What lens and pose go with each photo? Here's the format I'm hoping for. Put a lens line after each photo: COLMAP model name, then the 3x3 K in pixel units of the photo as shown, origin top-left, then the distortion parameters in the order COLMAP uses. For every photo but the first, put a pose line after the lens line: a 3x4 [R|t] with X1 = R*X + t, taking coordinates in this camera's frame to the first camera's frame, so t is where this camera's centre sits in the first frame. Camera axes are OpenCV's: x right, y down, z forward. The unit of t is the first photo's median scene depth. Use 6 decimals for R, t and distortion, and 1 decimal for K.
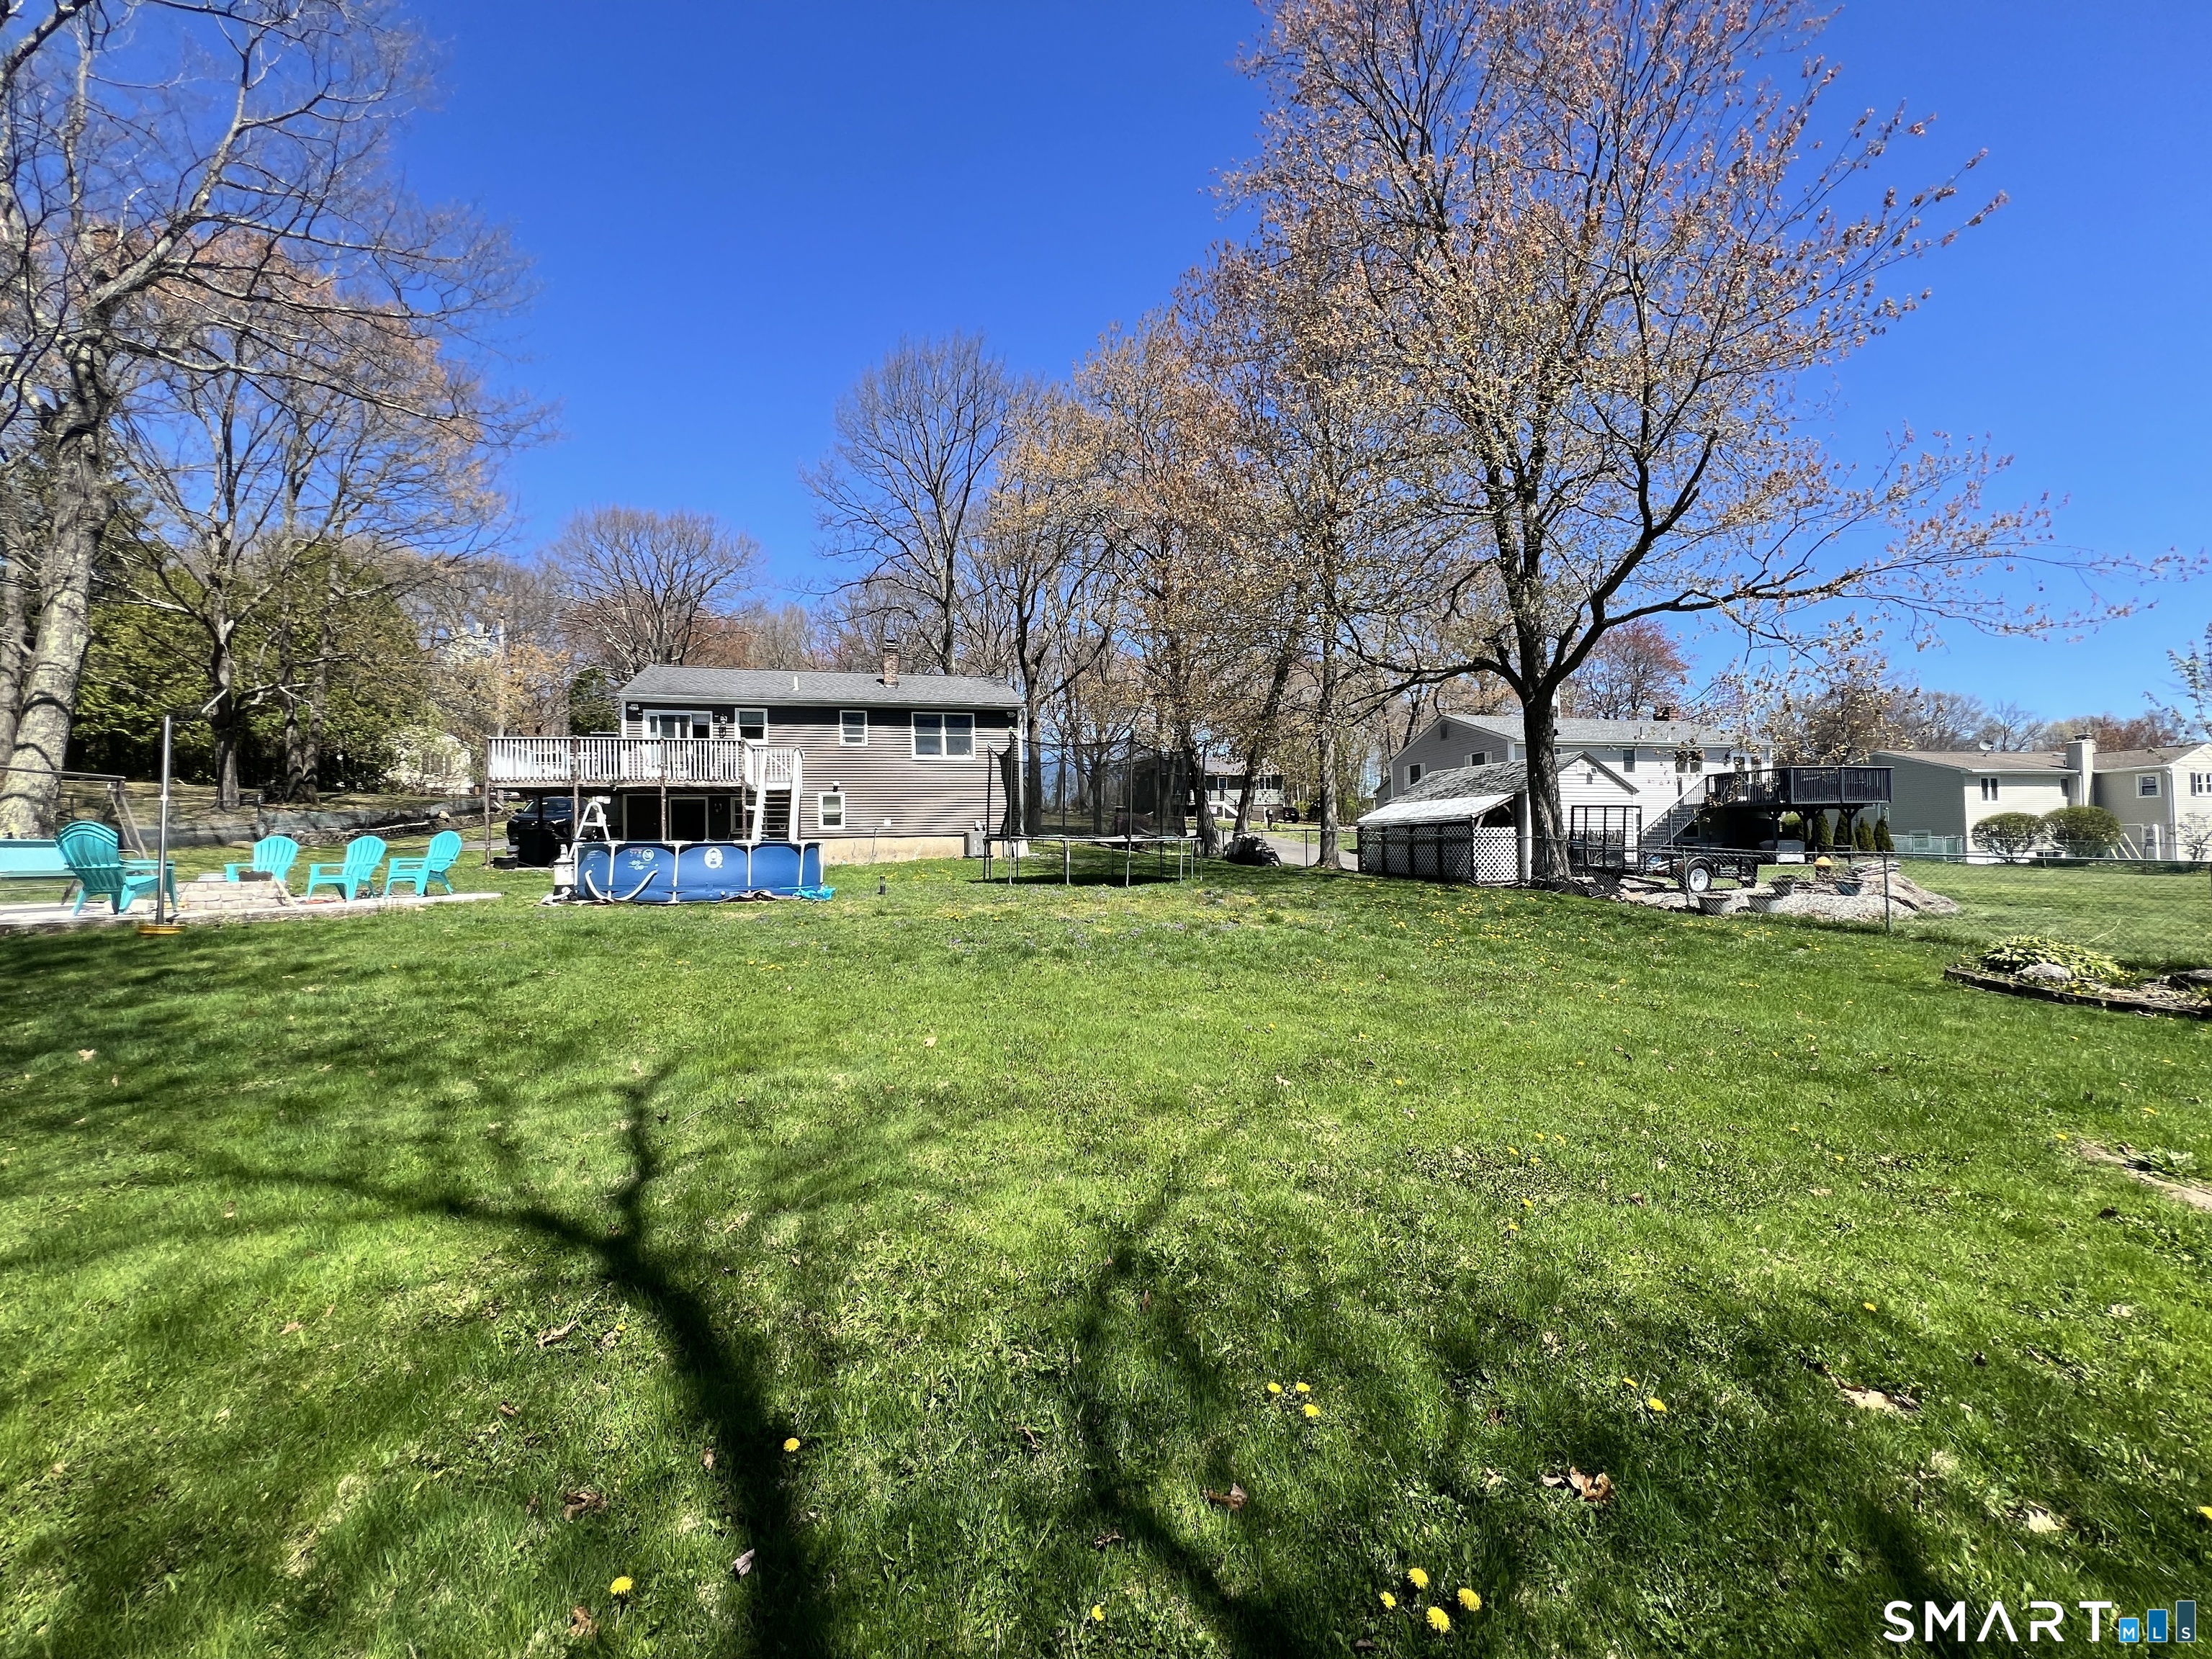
lens RADIAL K [[880.8, 0, 1104.2], [0, 880.8, 835.6], [0, 0, 1]] dist [-0.002762, 0.000400]
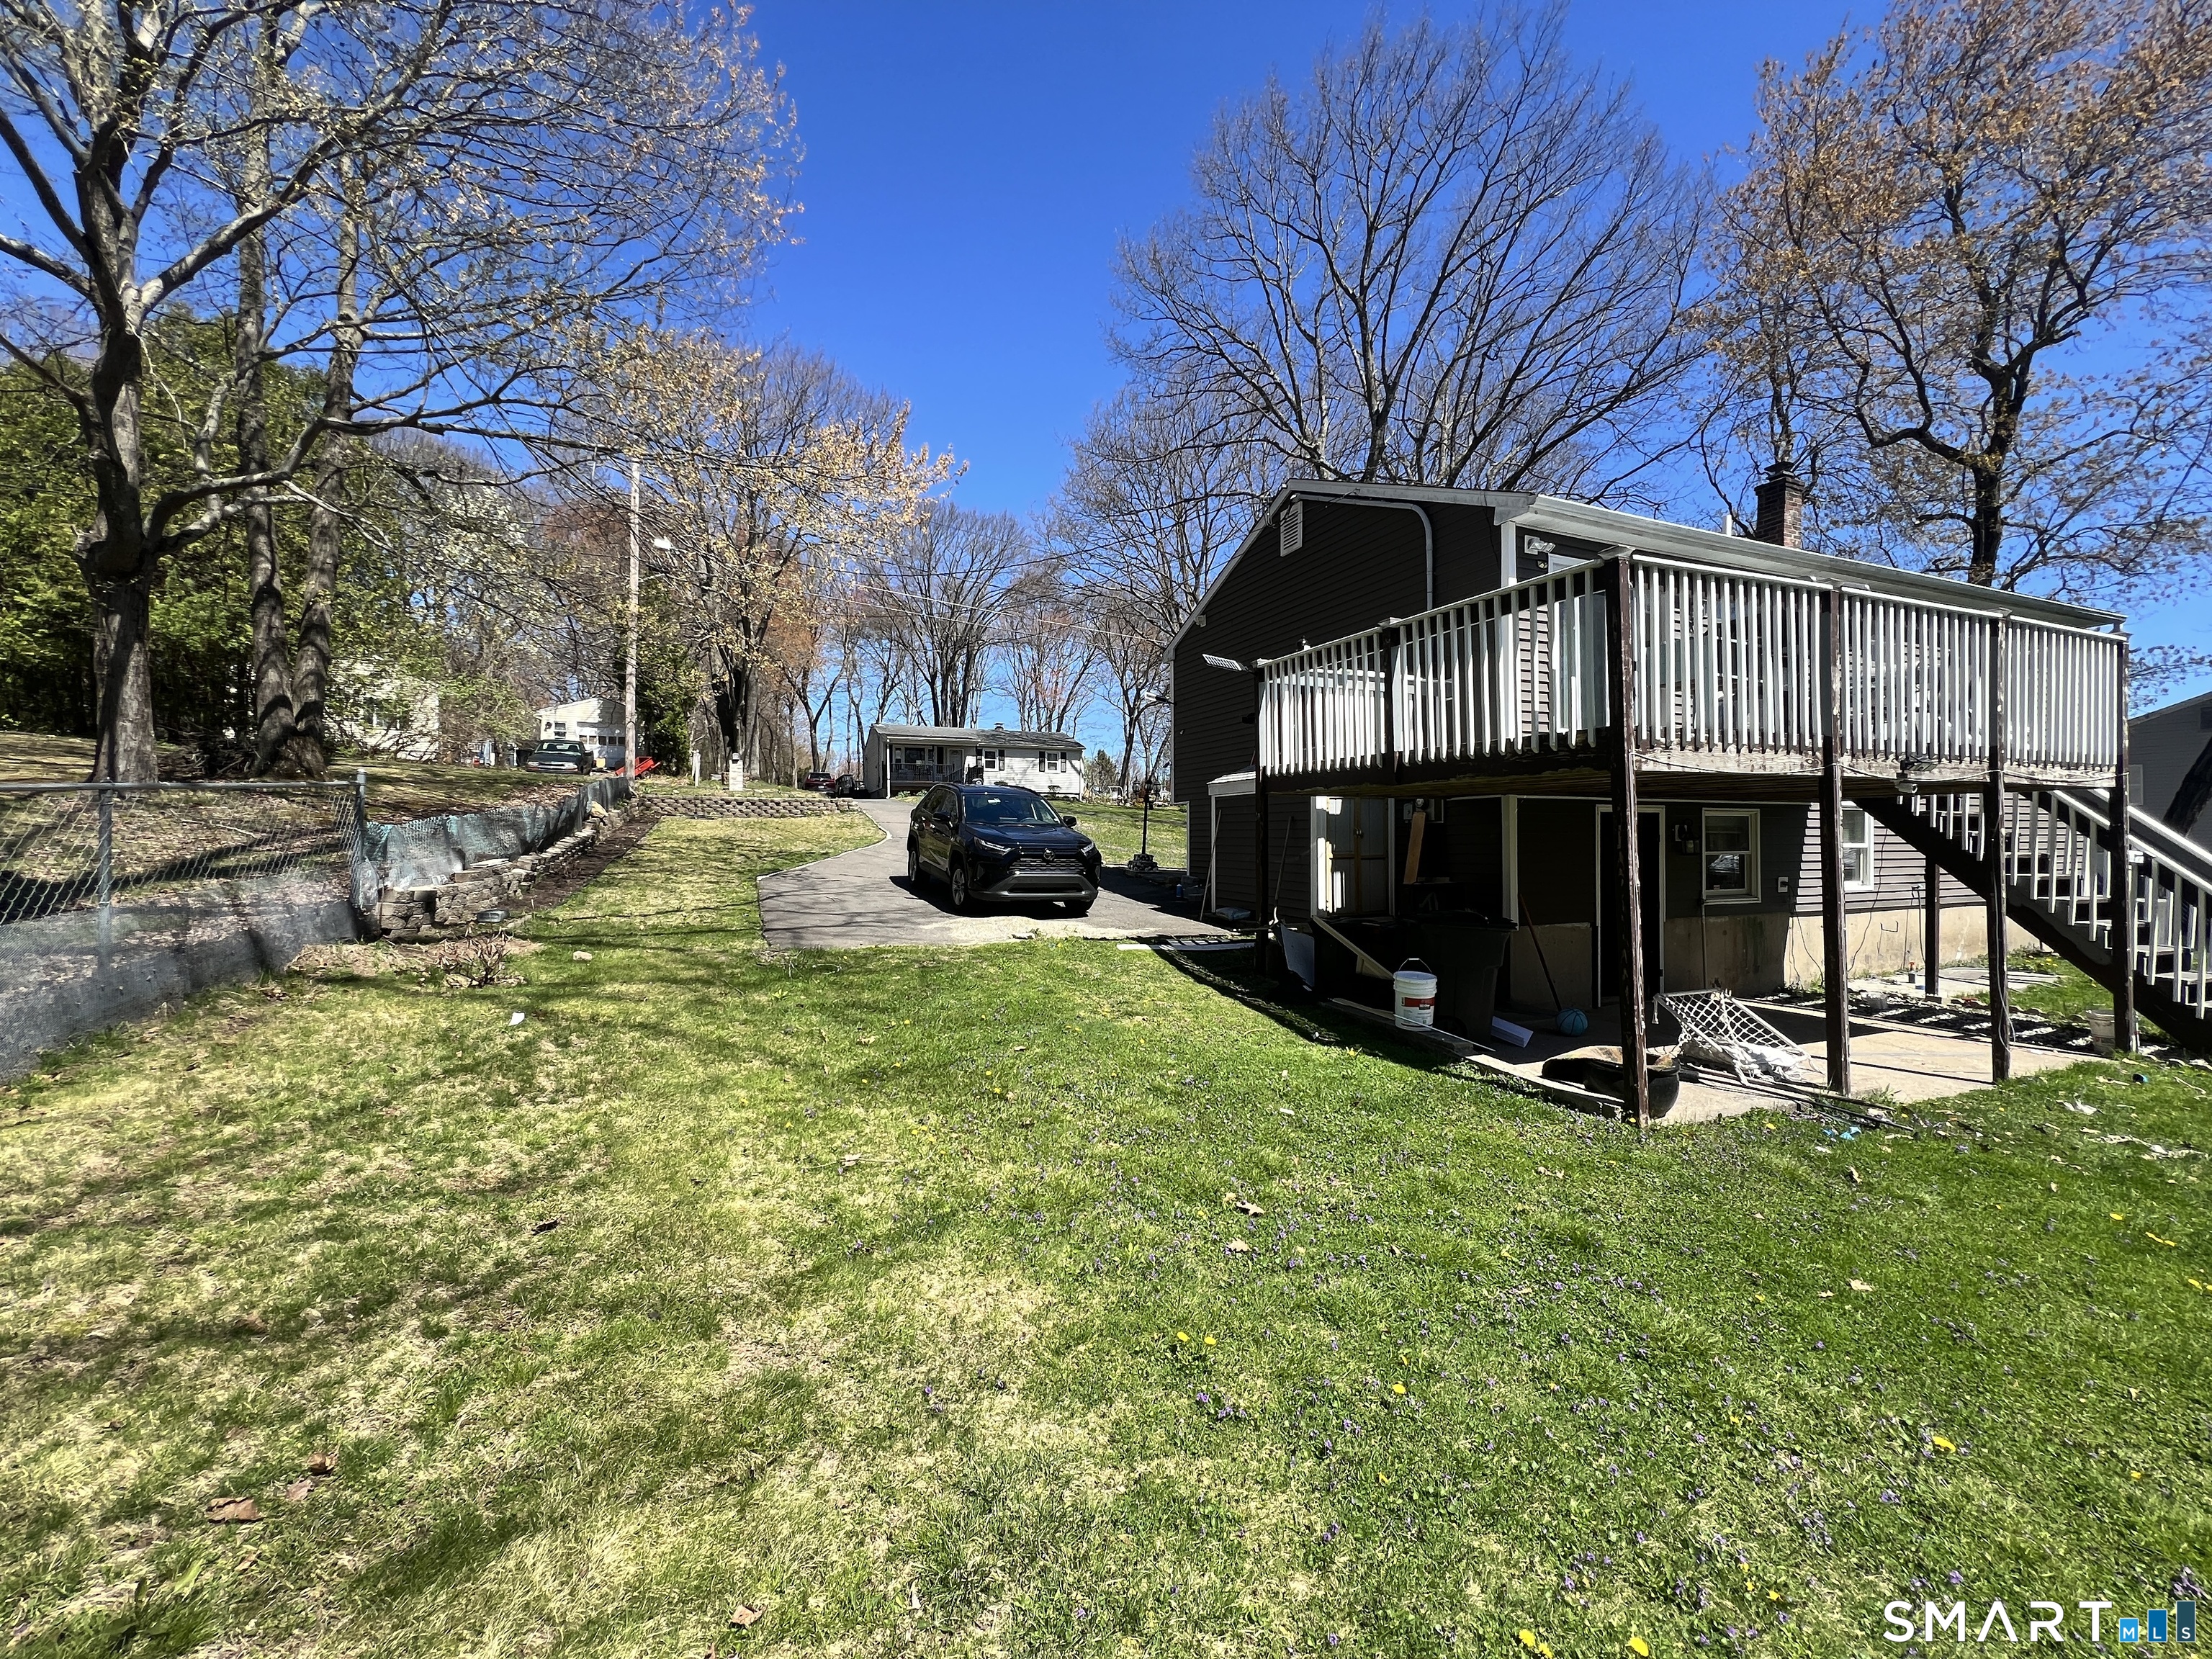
lens RADIAL K [[880.8, 0, 1107.6], [0, 880.8, 830.4], [0, 0, 1]] dist [-0.002762, 0.000400]
pose [[0.991628, 0.021003, 0.127411, -0.619860], [-0.022444, 0.999699, 0.009879, -0.027400], [-0.127165, -0.012656, 0.991801, 0.562169]]
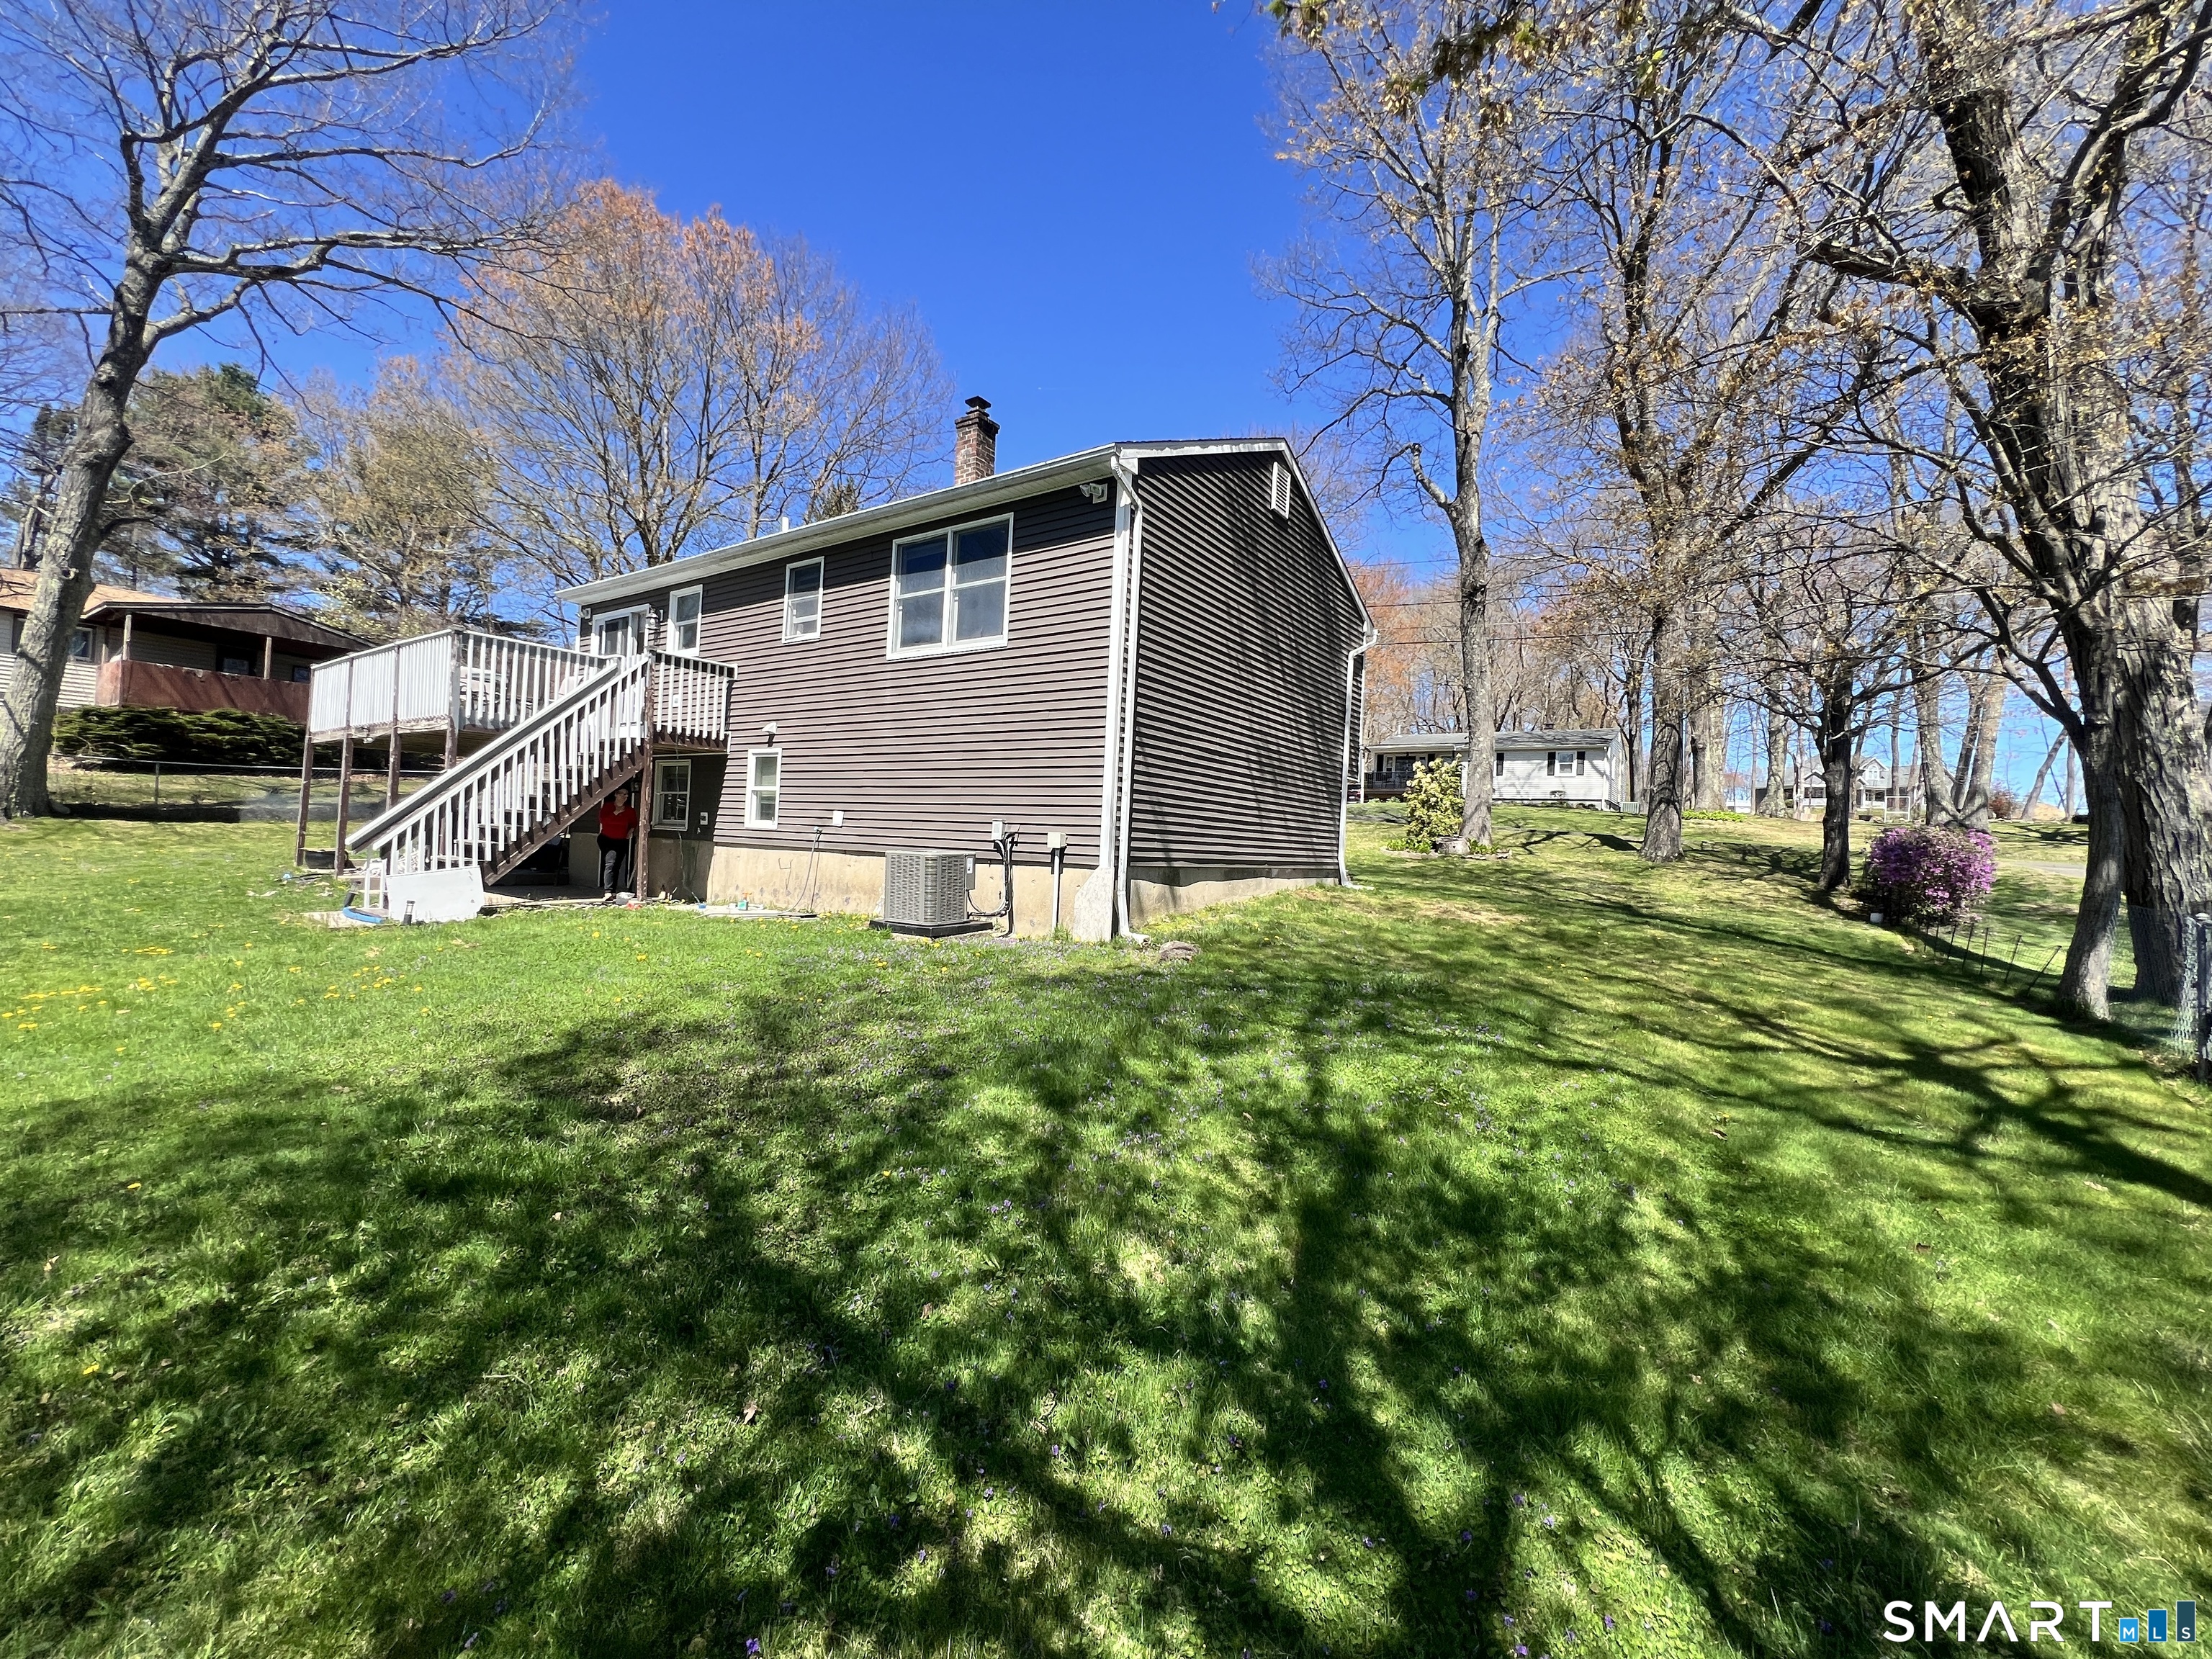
lens RADIAL K [[880.8, 0, 1107.2], [0, 880.8, 824.0], [0, 0, 1]] dist [-0.002762, 0.000400]
pose [[0.644793, 0.036321, -0.763494, 0.133897], [-0.037514, 0.999170, 0.015850, -0.020592], [0.763436, 0.018422, 0.645621, 0.735339]]
